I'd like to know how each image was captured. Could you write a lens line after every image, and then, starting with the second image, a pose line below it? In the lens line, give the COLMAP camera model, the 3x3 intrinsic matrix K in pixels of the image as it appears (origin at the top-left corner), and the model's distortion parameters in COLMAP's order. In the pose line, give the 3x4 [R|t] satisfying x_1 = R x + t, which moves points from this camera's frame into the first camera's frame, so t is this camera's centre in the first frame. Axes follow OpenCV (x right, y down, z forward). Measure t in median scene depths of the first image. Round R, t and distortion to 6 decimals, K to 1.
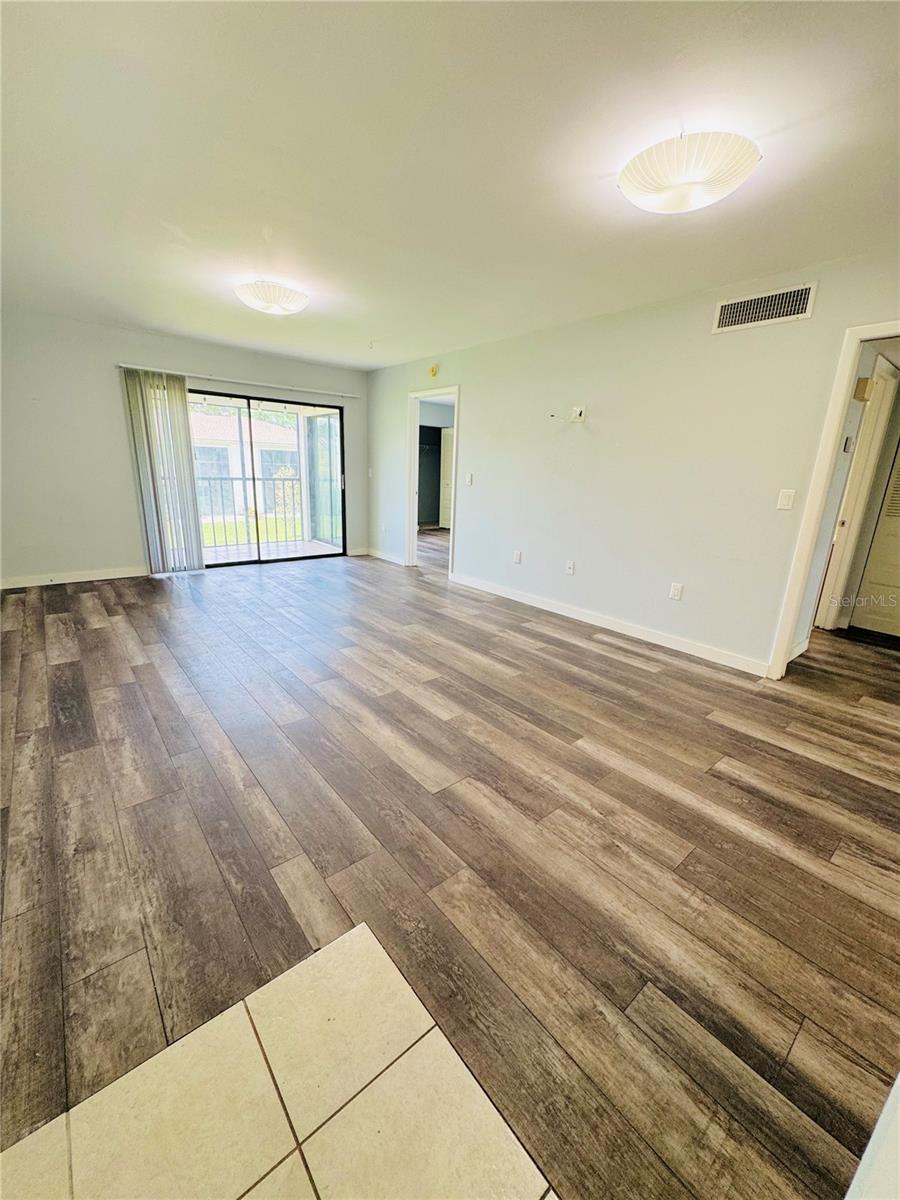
lens RADIAL K [[477.5, 0, 447.1], [0, 477.5, 600.2], [0, 0, 1]] dist [-0.000571, 0.000107]
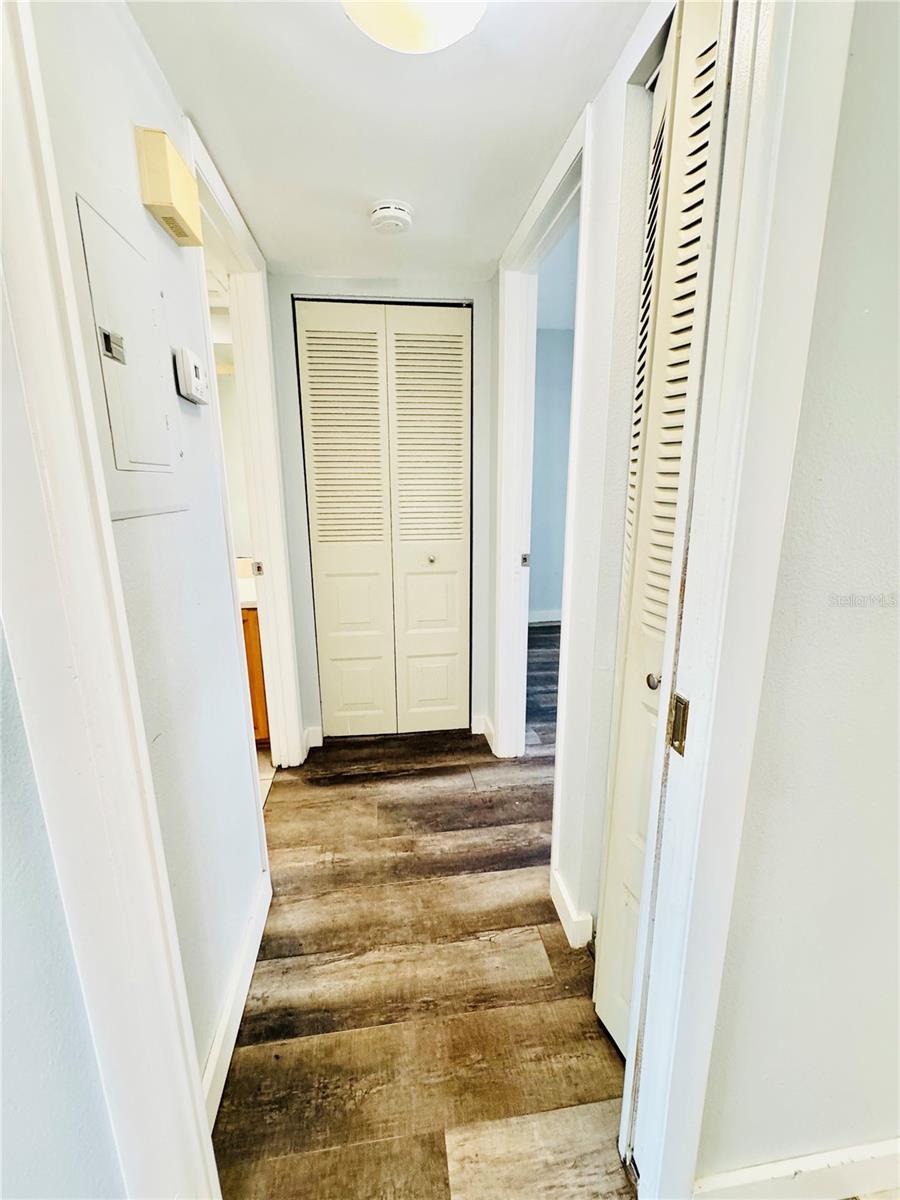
lens RADIAL K [[522.2, 0, 451.6], [0, 522.2, 603.1], [0, 0, 1]] dist [-0.000196, -0.000001]
pose [[0.521635, -0.236148, 0.819836, 0.566332], [0.261304, 0.958972, 0.109965, -0.165090], [-0.812168, 0.156865, 0.561940, 0.627888]]
